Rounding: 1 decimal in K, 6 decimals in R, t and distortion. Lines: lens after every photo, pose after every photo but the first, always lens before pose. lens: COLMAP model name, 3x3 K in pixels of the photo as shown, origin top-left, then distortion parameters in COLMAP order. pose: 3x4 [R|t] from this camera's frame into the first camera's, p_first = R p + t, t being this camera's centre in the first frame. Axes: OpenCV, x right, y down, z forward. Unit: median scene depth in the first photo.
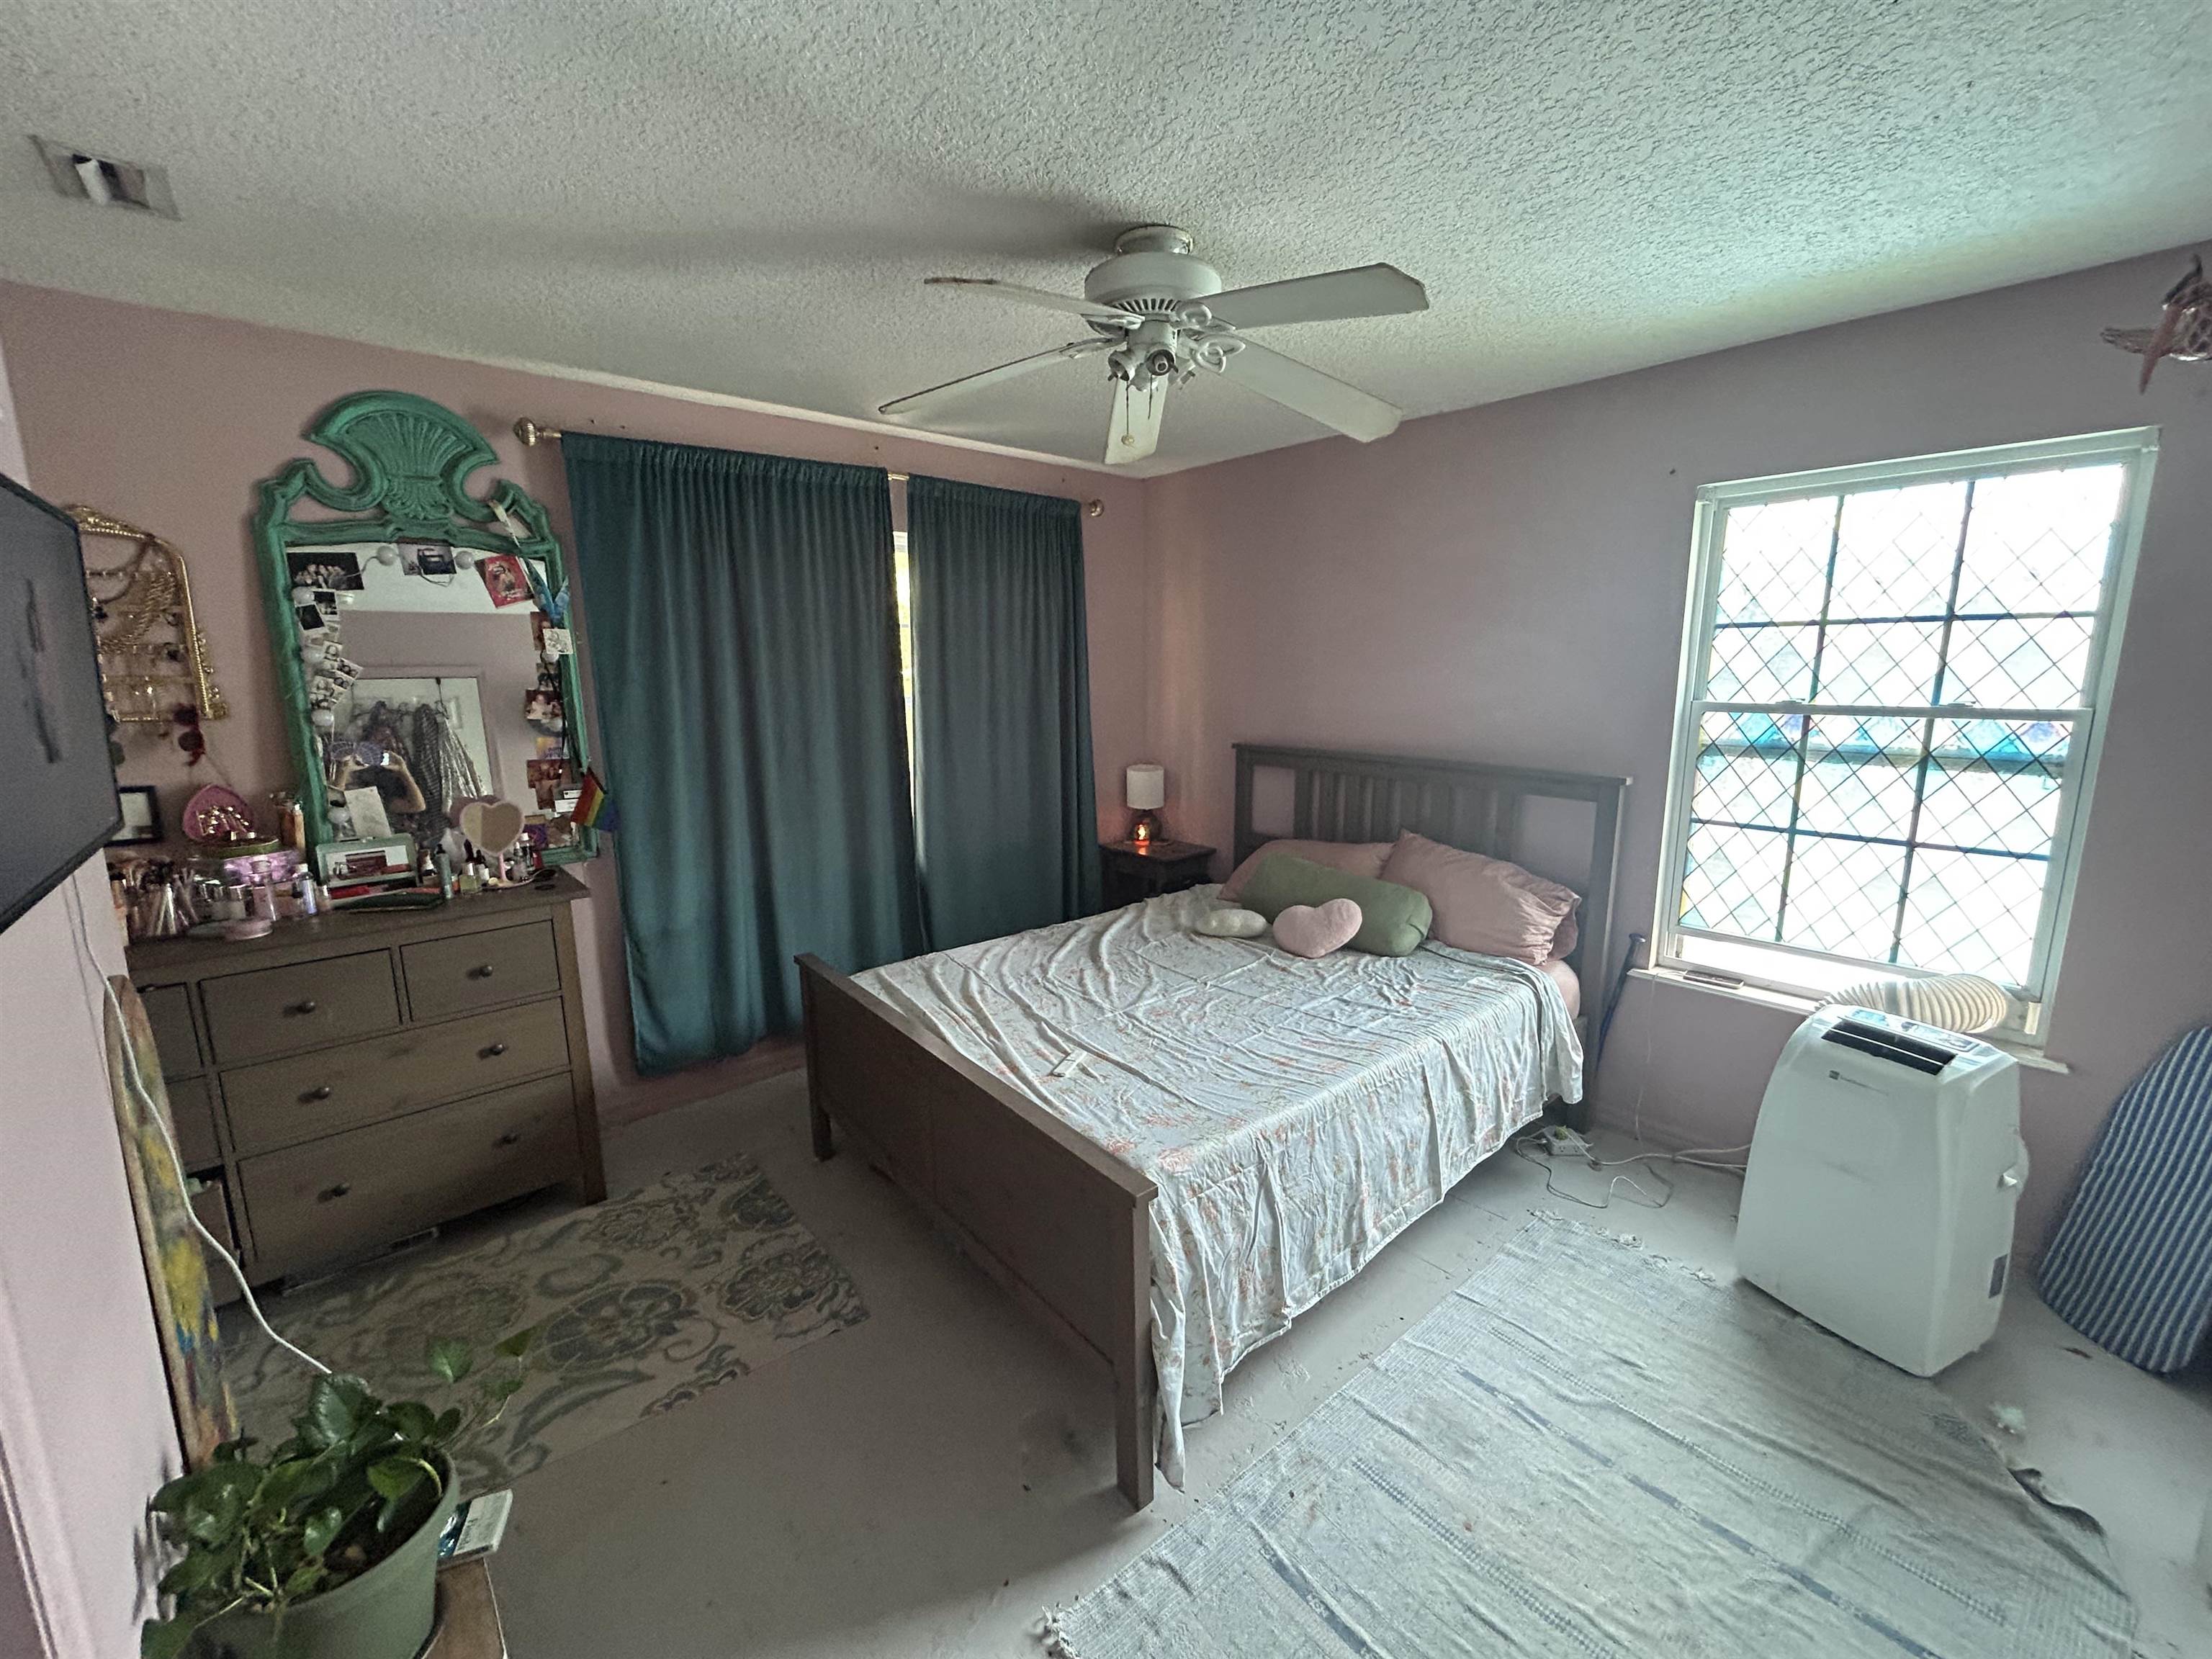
lens RADIAL K [[892.5, 0, 1106.0], [0, 892.5, 829.5], [0, 0, 1]] dist [0.000595, -0.000038]
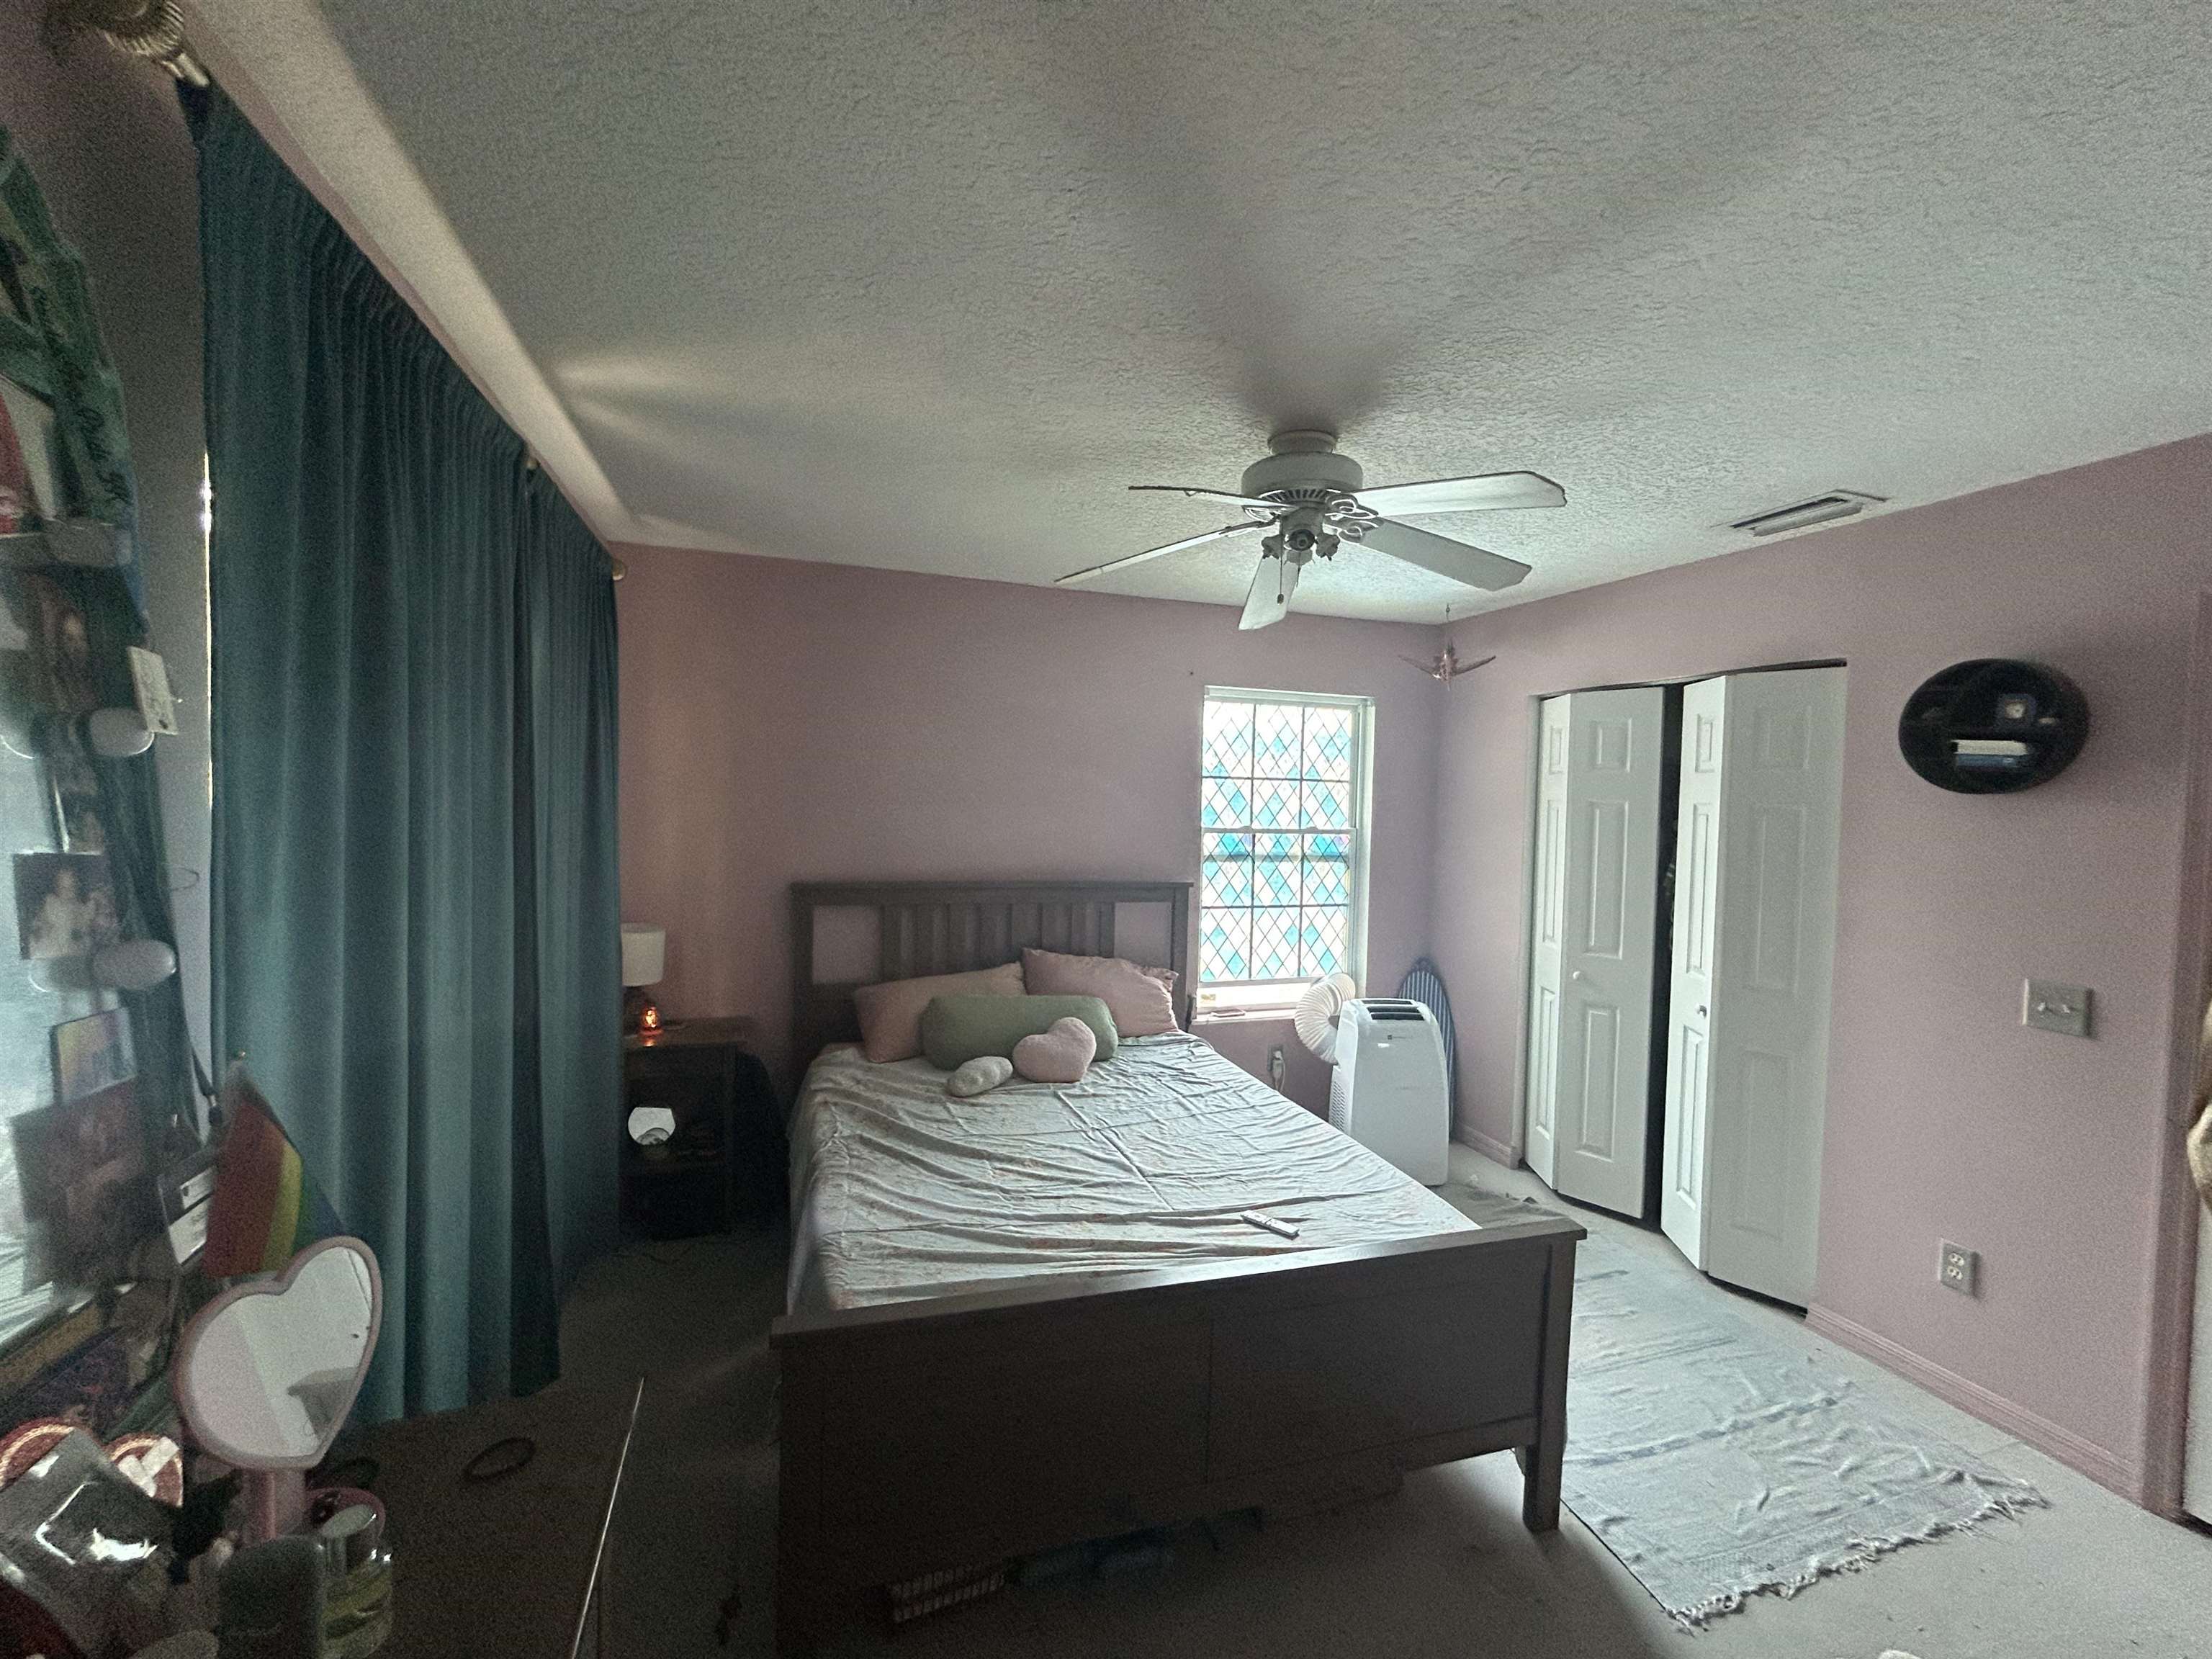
lens RADIAL K [[892.5, 0, 1106.0], [0, 892.5, 829.5], [0, 0, 1]] dist [0.000595, -0.000038]
pose [[0.384014, -0.019500, 0.923121, -0.773602], [0.142642, 0.989027, -0.038446, -0.107597], [-0.912243, 0.146440, 0.382582, 0.595974]]
